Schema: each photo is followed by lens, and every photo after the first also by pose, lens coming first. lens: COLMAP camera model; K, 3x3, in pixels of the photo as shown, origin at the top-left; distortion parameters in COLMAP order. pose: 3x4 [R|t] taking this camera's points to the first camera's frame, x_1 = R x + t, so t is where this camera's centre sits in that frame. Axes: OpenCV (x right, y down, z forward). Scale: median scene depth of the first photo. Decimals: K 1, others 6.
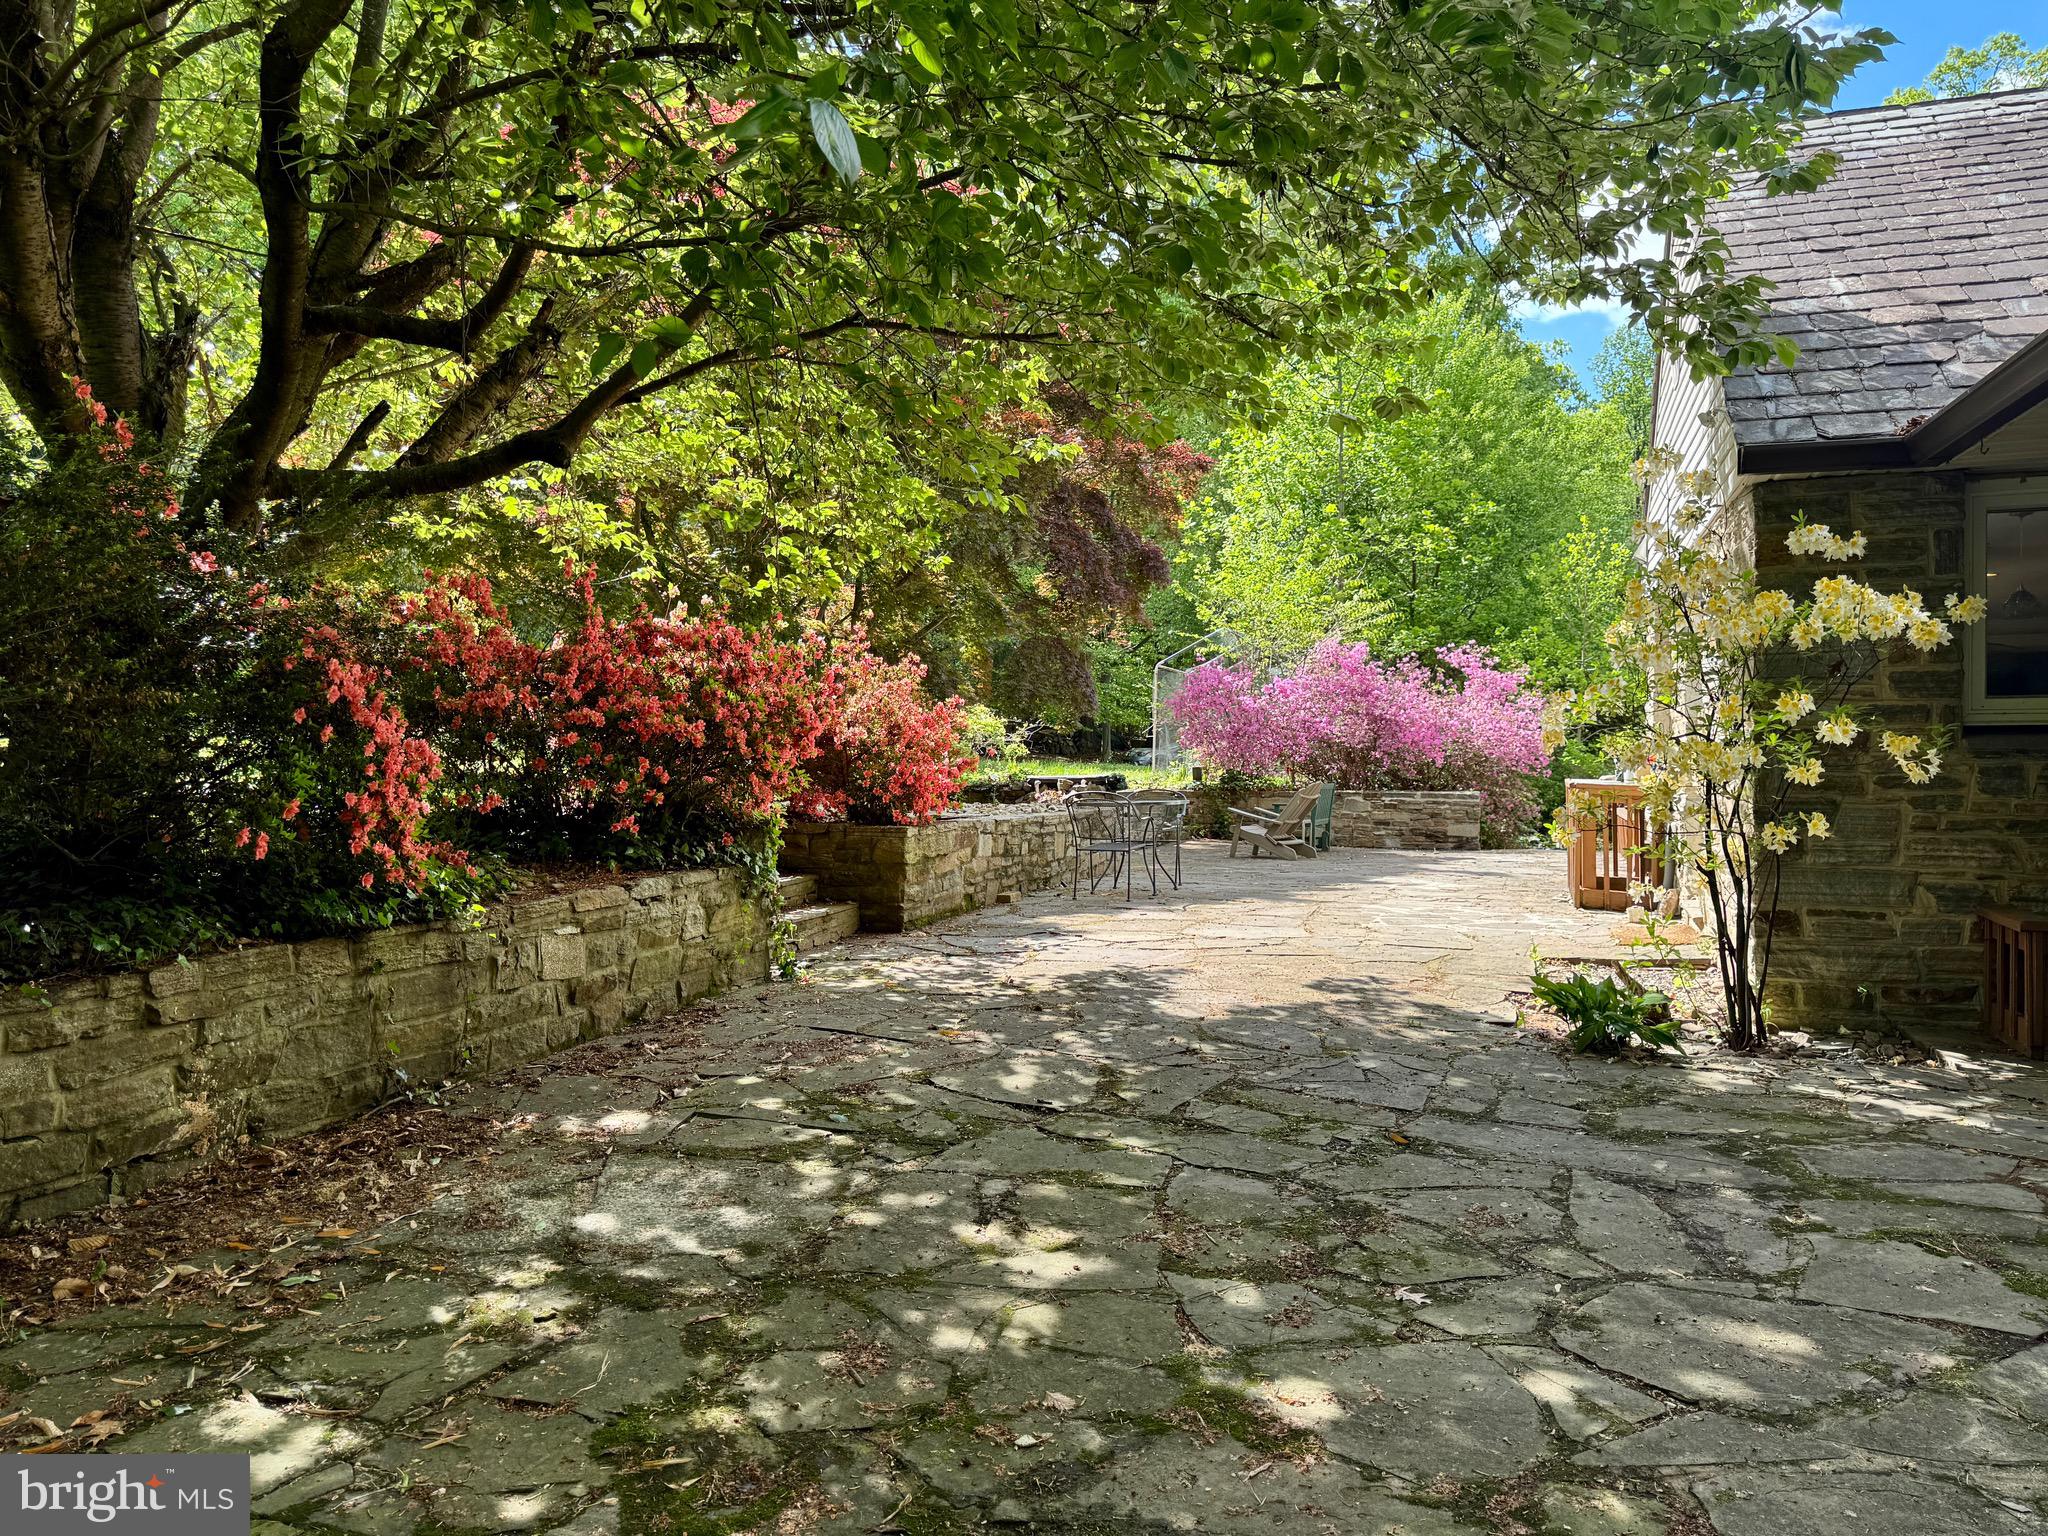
lens RADIAL K [[1464.4, 0, 1024.0], [0, 1464.4, 768.0], [0, 0, 1]] dist [0.076071, -0.001904]
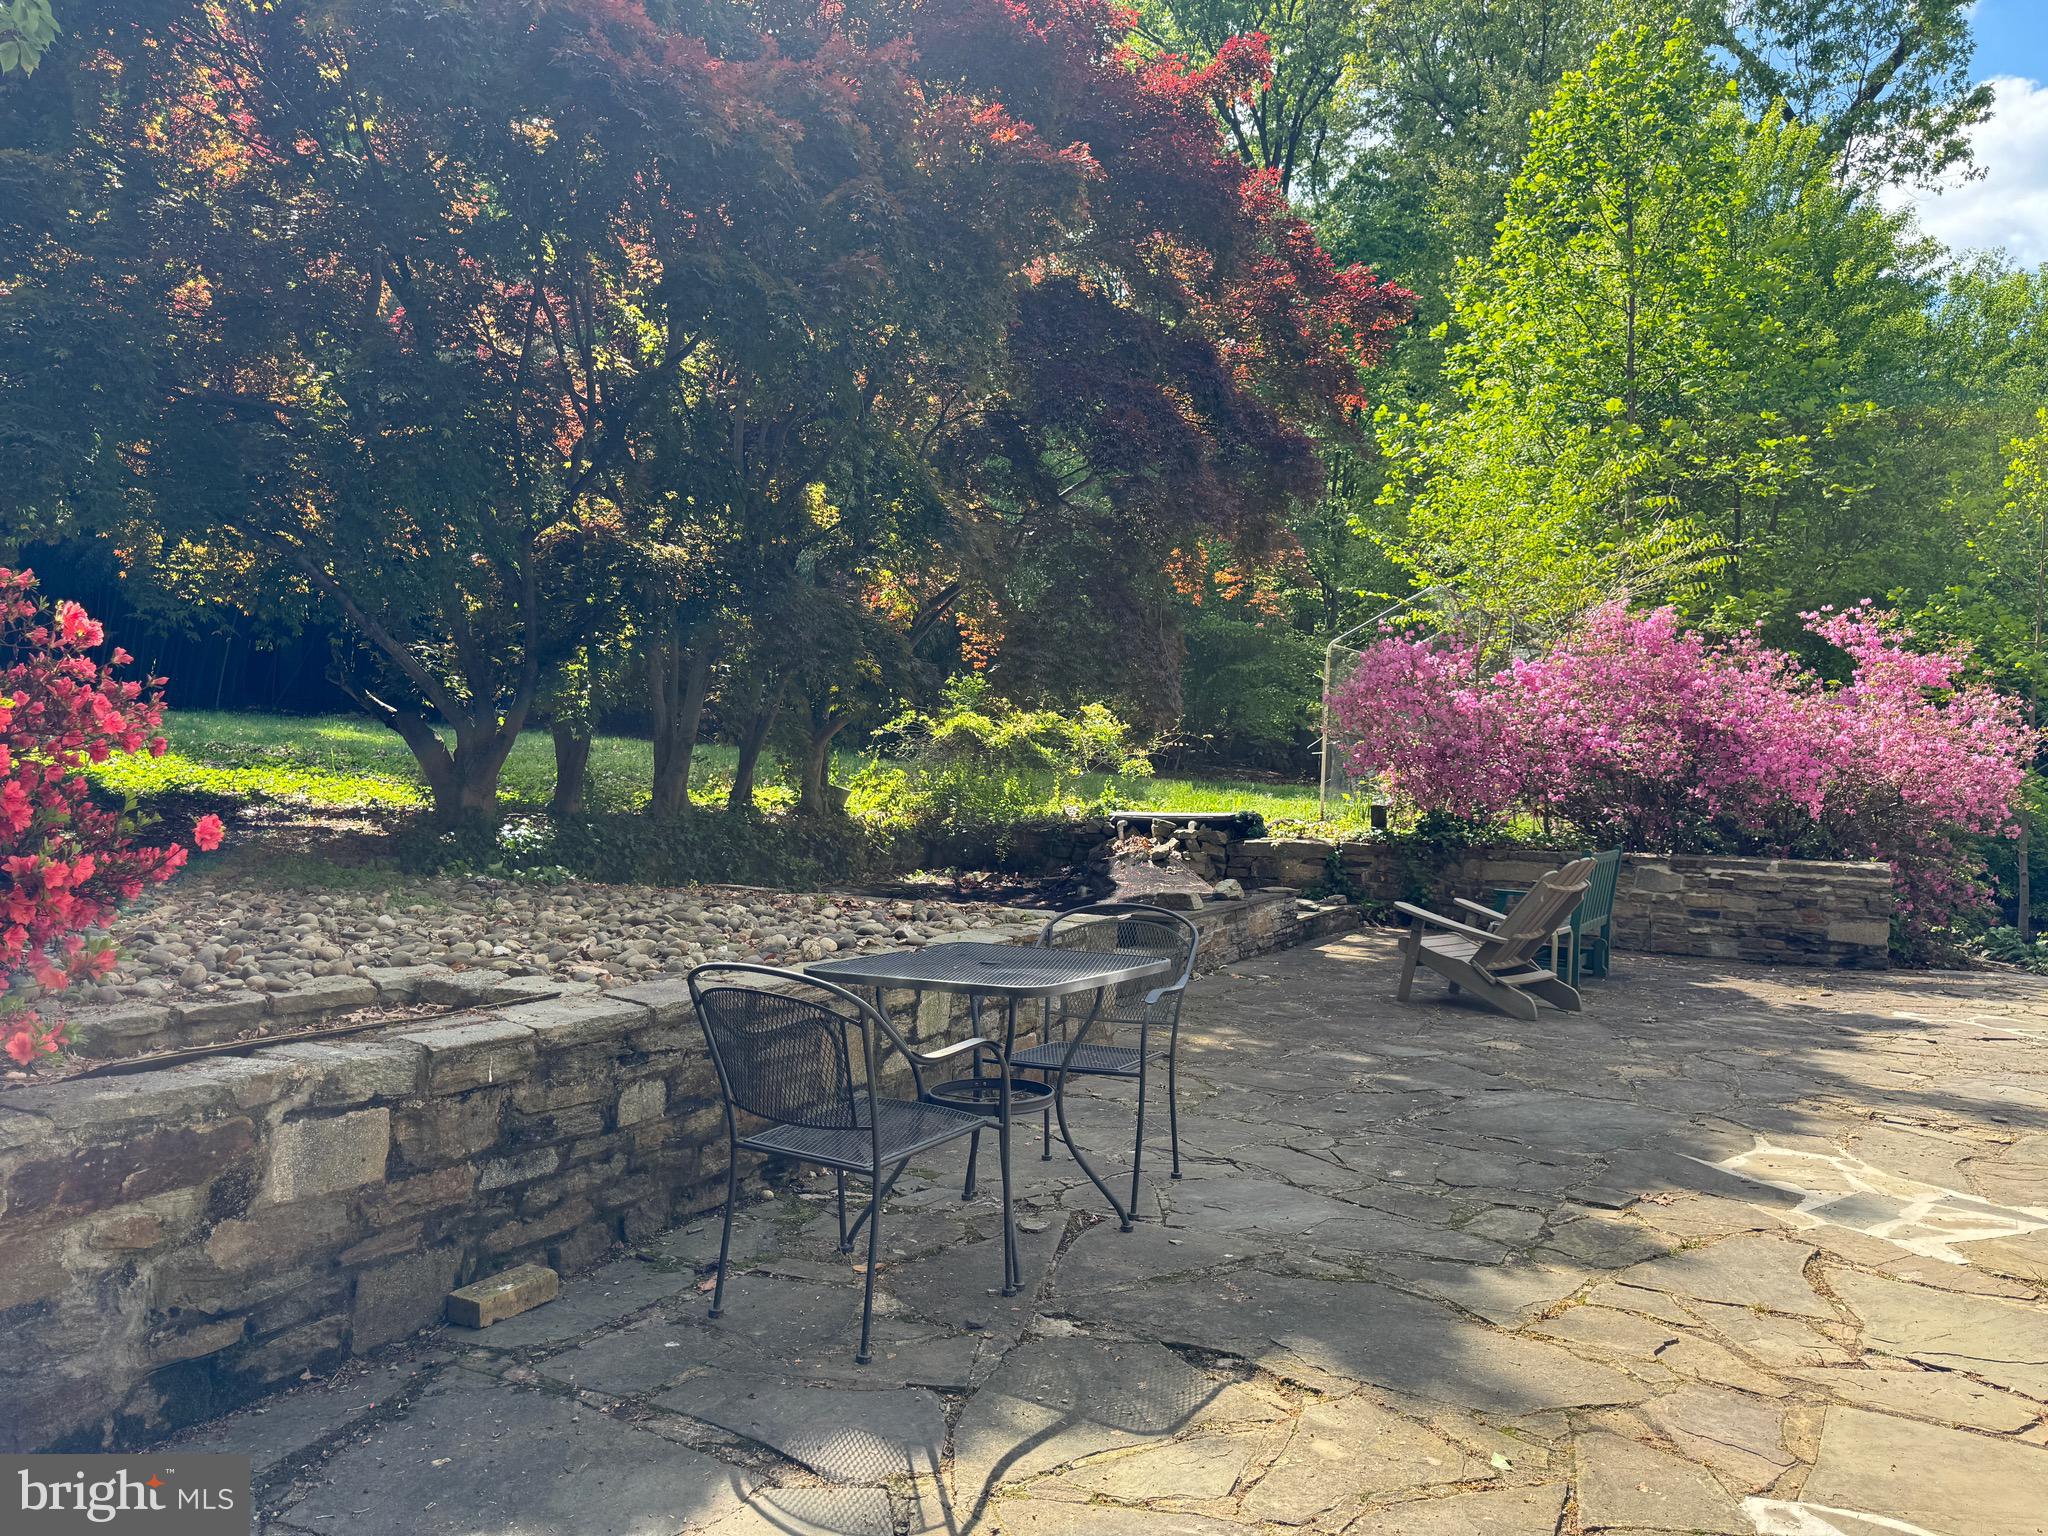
lens RADIAL K [[1439.4, 0, 1024.0], [0, 1439.4, 768.0], [0, 0, 1]] dist [-0.011747, -0.002241]
pose [[0.984479, 0.020569, -0.174290, 0.245682], [-0.021987, 0.999739, -0.006214, -0.028965], [0.174117, 0.009950, 0.984675, 1.251310]]
